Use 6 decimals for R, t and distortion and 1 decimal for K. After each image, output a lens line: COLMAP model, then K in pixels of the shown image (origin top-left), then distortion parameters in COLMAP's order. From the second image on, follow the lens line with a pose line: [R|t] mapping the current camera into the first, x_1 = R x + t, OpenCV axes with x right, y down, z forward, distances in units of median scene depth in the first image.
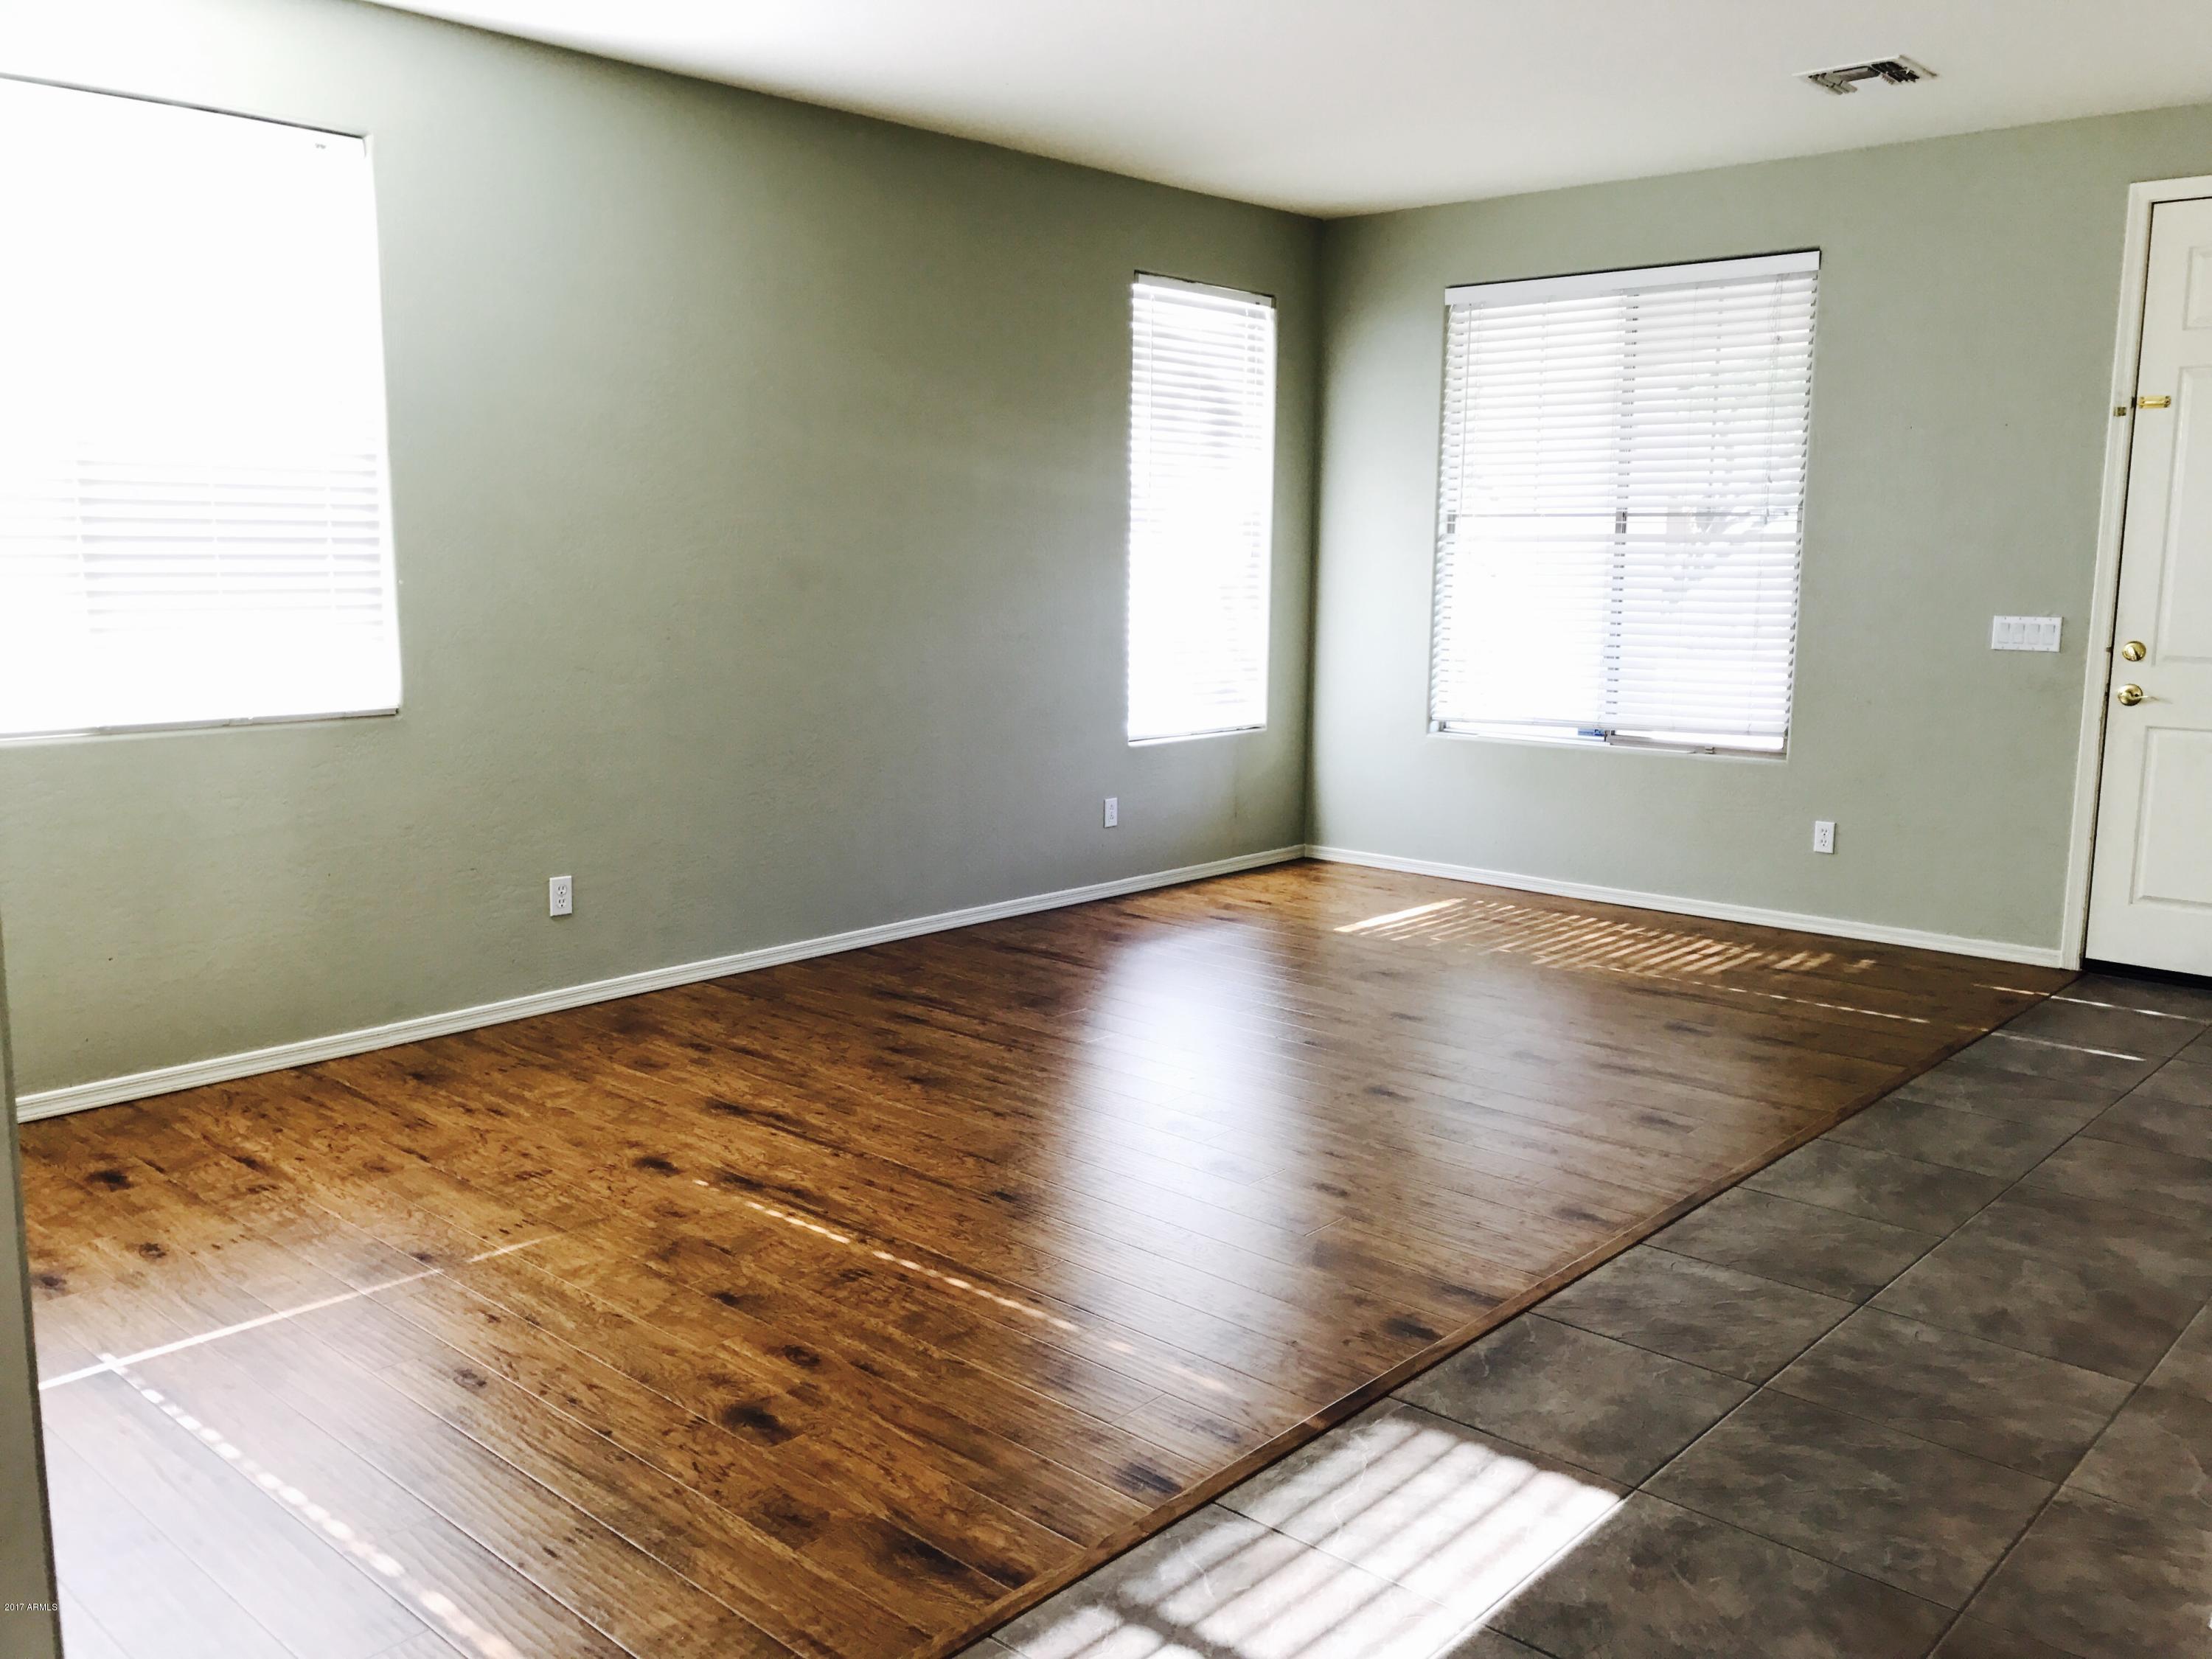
lens RADIAL K [[1817.1, 0, 1106.0], [0, 1817.1, 829.5], [0, 0, 1]] dist [-0.001734, 0.095883]
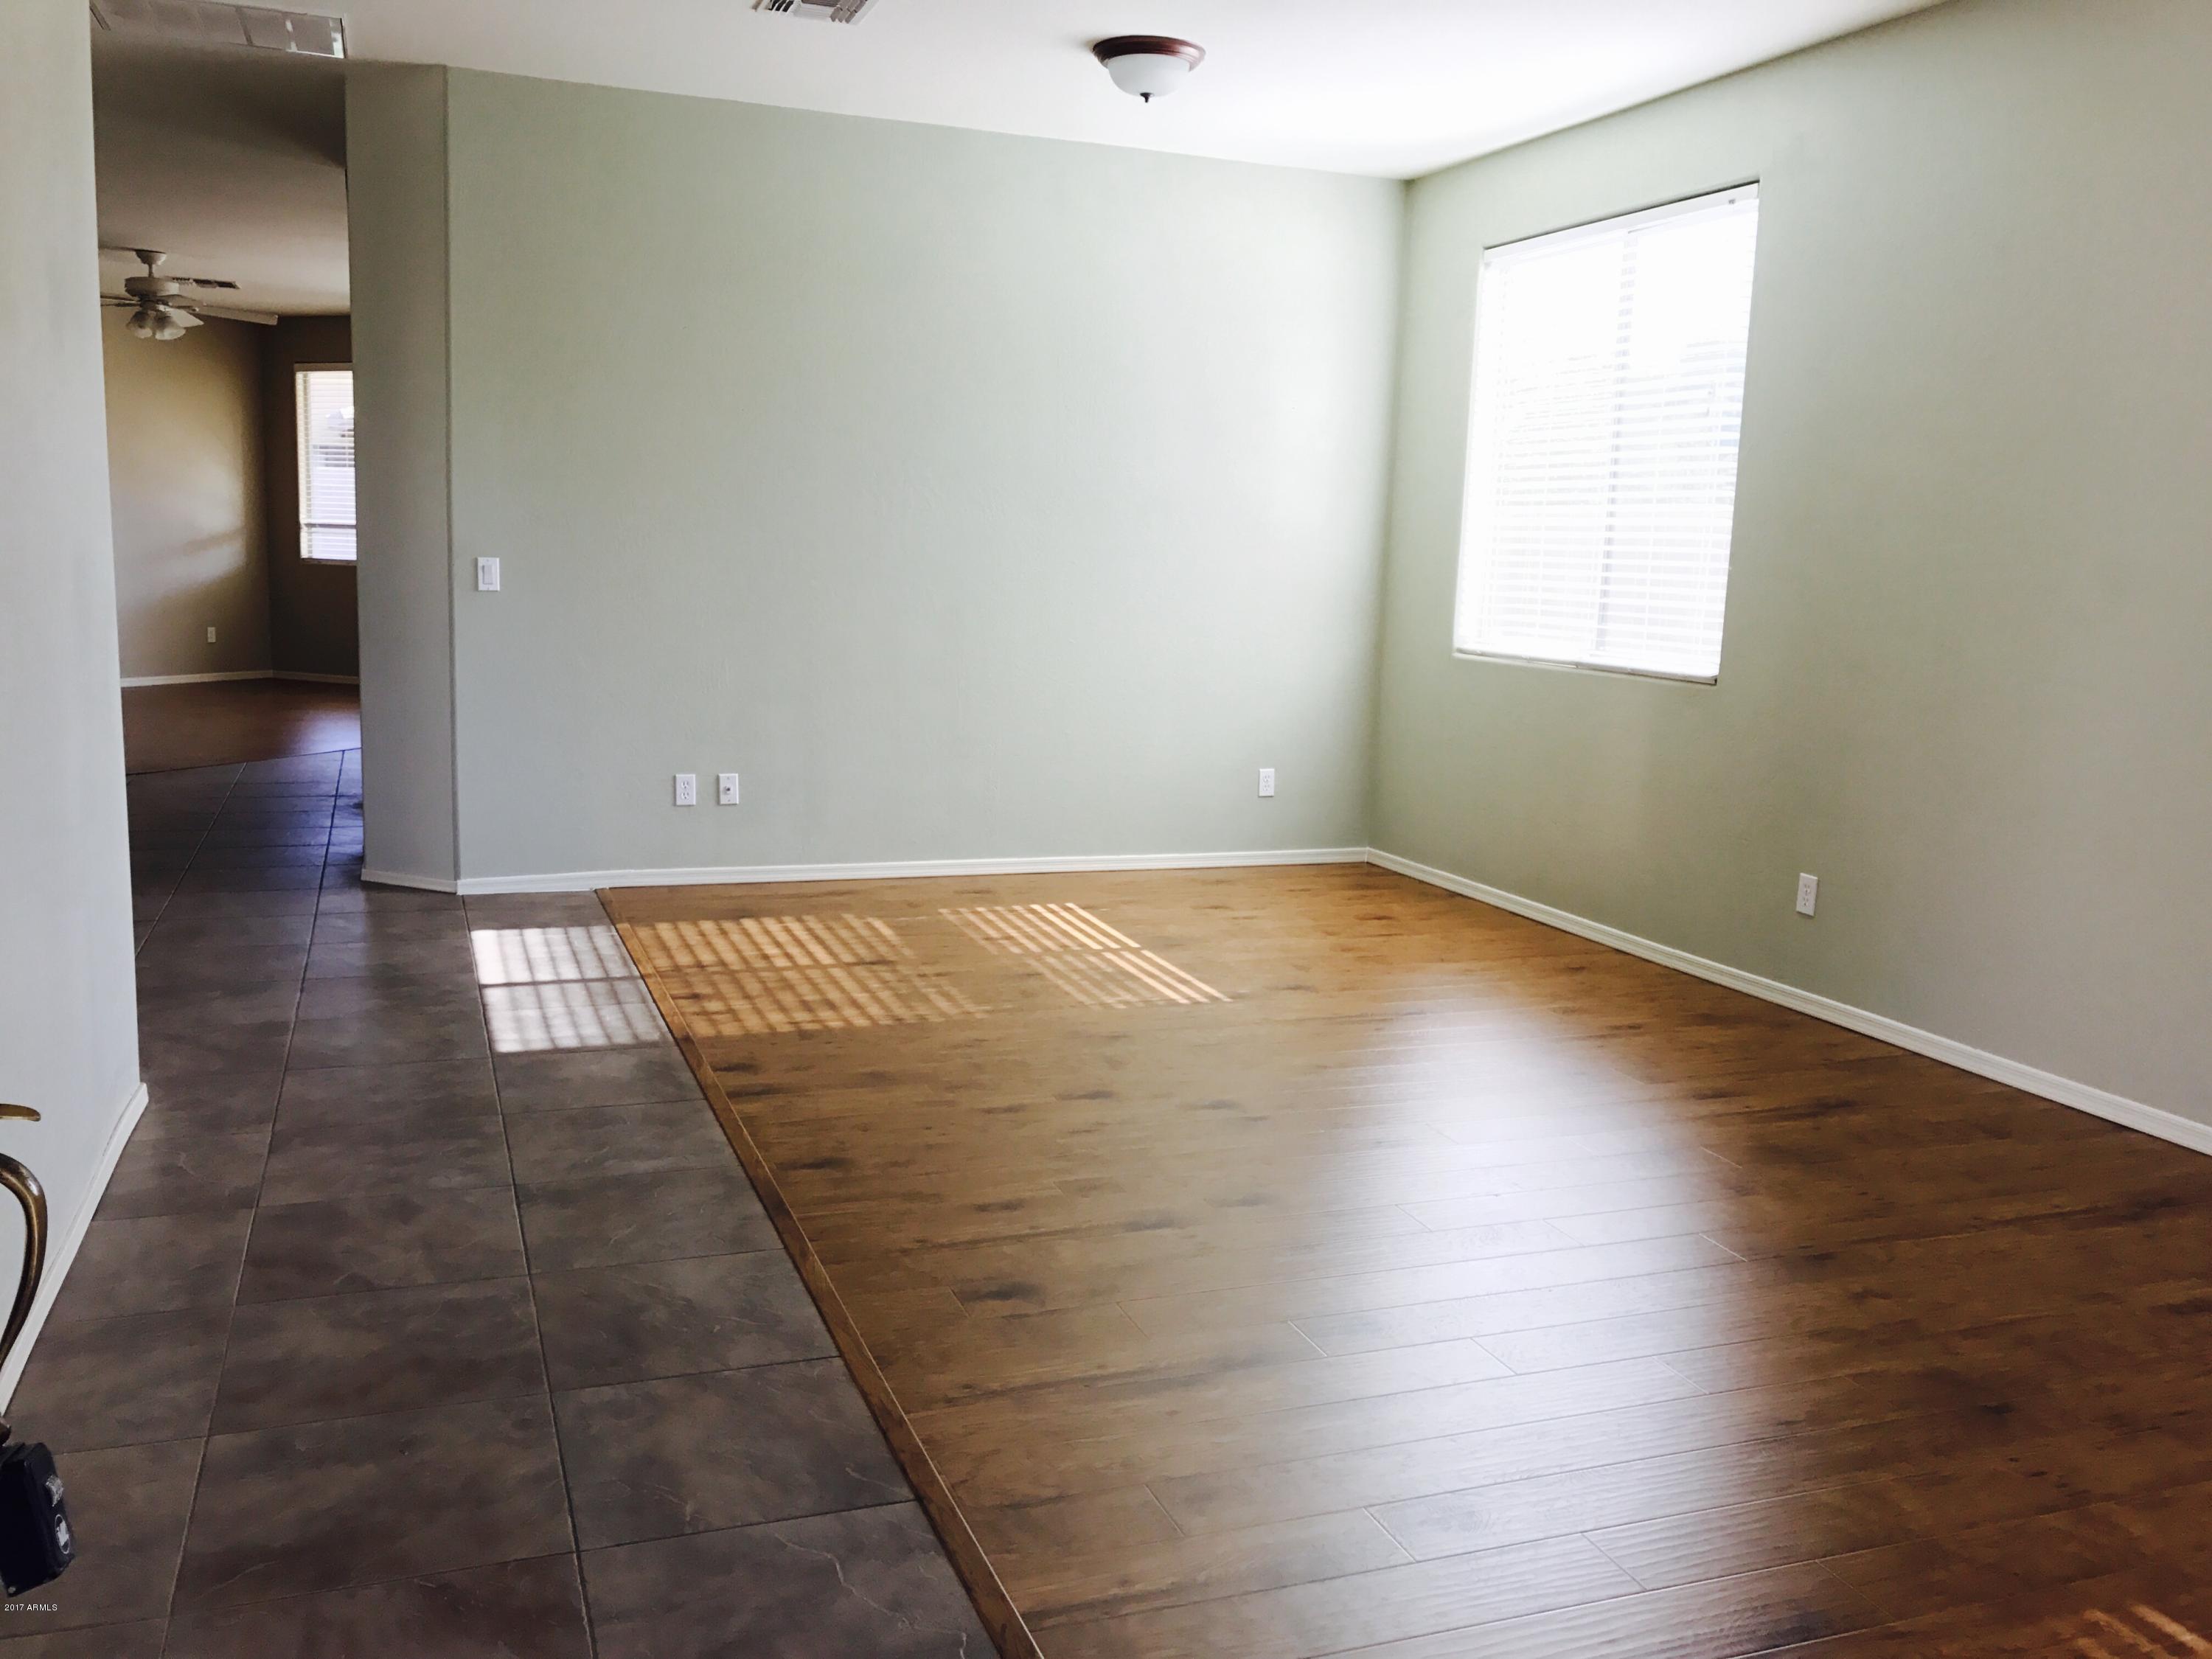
lens RADIAL K [[1817.1, 0, 1106.0], [0, 1817.1, 829.5], [0, 0, 1]] dist [-0.001734, 0.095883]
pose [[-0.447602, 0.117761, -0.886445, 1.177217], [-0.183570, 0.958079, 0.219969, -0.229723], [0.875188, 0.261184, -0.407220, 1.688080]]
